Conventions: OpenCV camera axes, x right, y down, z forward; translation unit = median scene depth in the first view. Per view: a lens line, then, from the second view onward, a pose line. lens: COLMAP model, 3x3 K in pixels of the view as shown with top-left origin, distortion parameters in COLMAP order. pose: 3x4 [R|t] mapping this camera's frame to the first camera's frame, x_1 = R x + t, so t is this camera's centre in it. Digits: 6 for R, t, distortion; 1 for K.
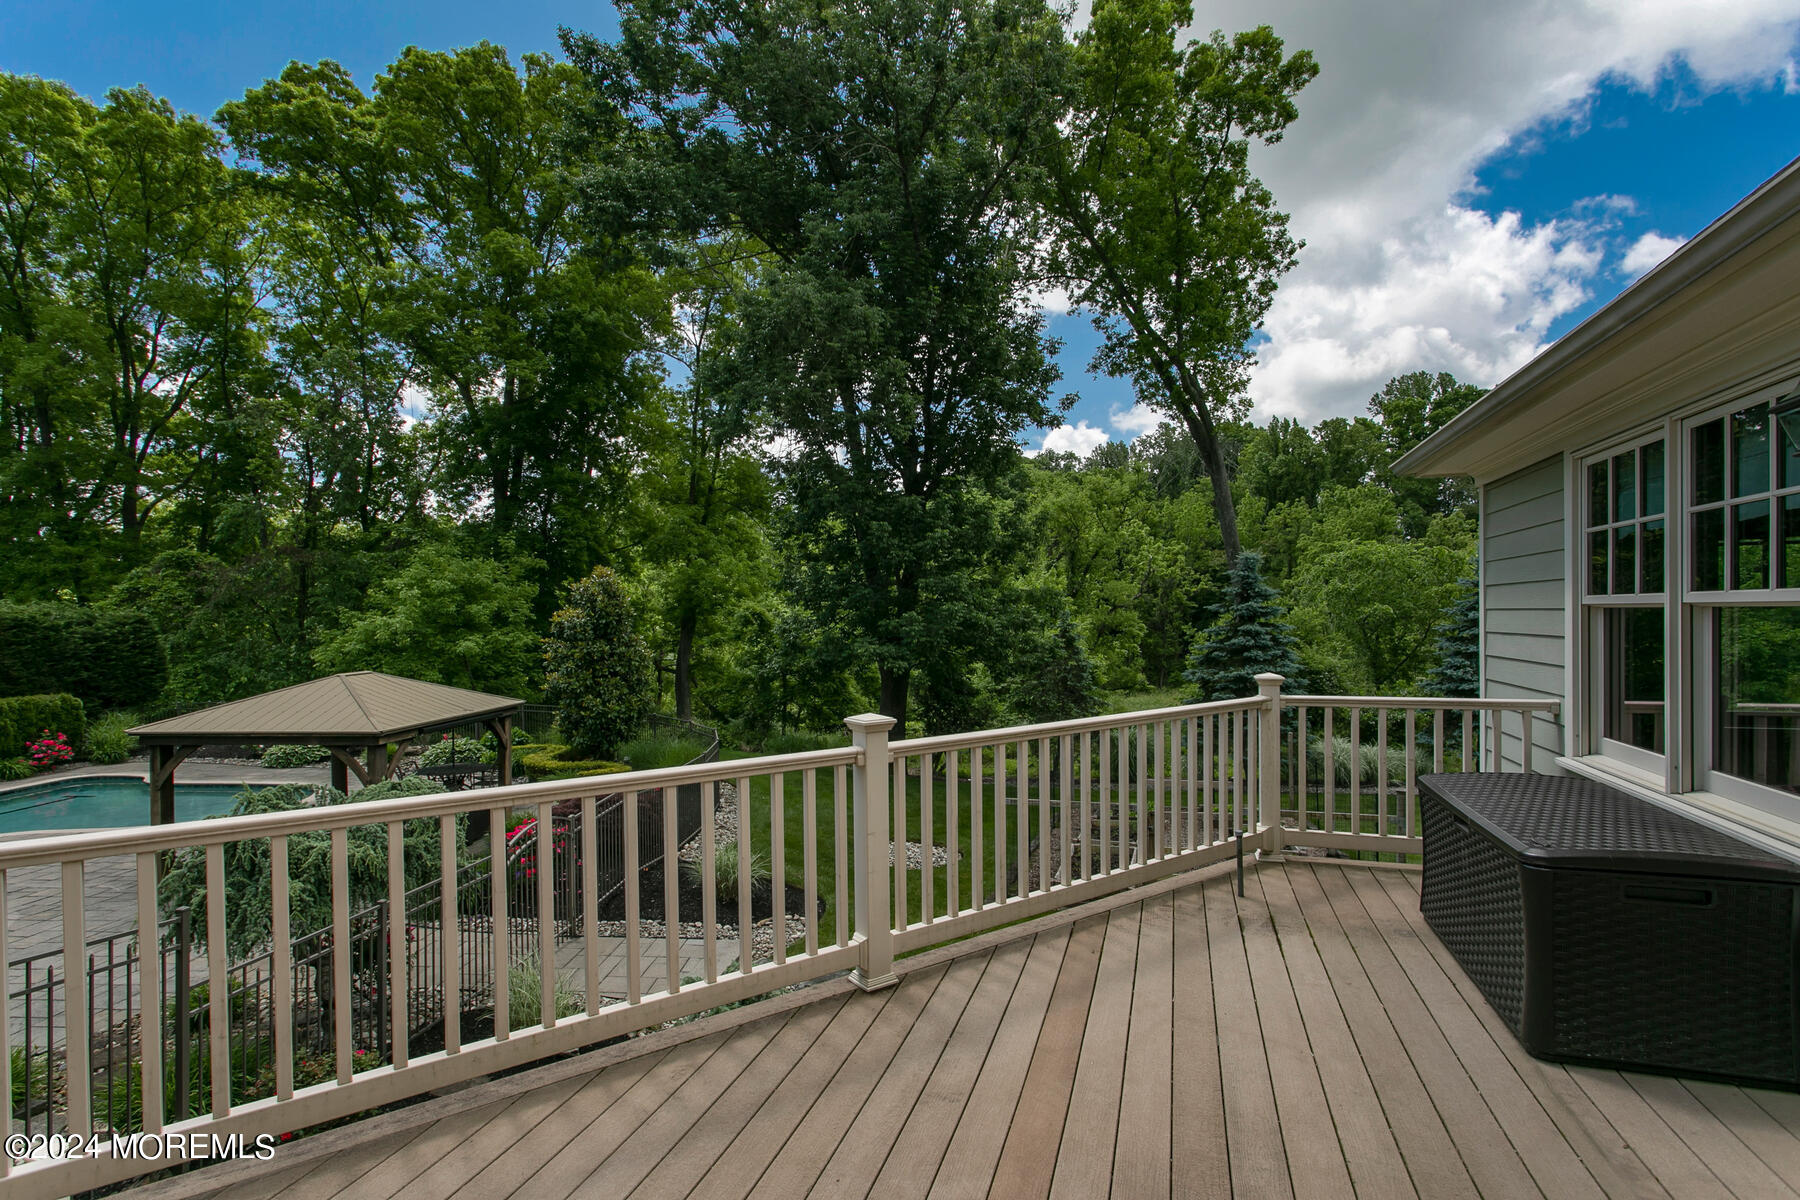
lens RADIAL K [[832.3, 0, 838.9], [0, 832.3, 674.0], [0, 0, 1]] dist [0.004176, 0.000880]
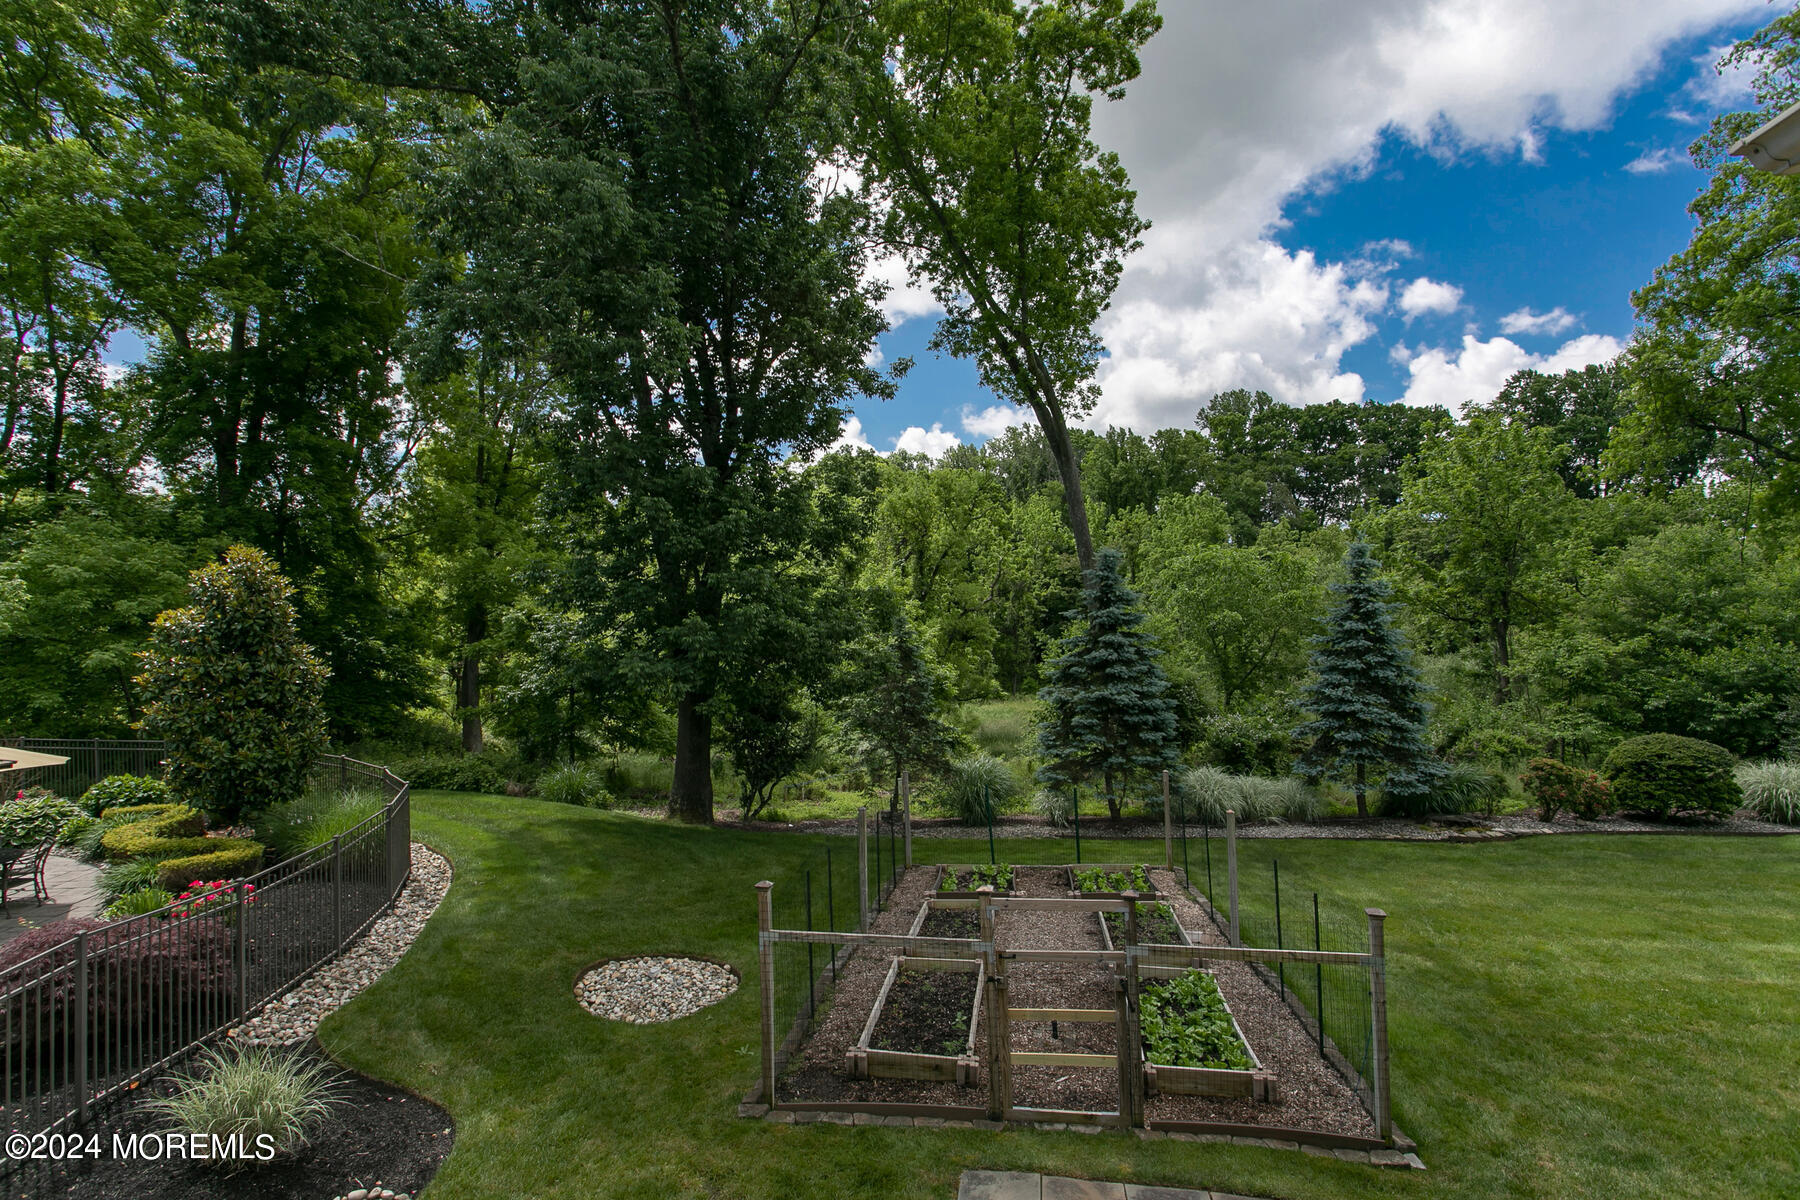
lens RADIAL K [[869.9, 0, 883.2], [0, 869.9, 600.2], [0, 0, 1]] dist [0.006824, 0.001003]
pose [[0.975837, 0.011408, 0.218201, 0.050056], [0.008224, 0.996011, -0.088853, -0.011551], [-0.218345, 0.088501, 0.971850, 0.126203]]
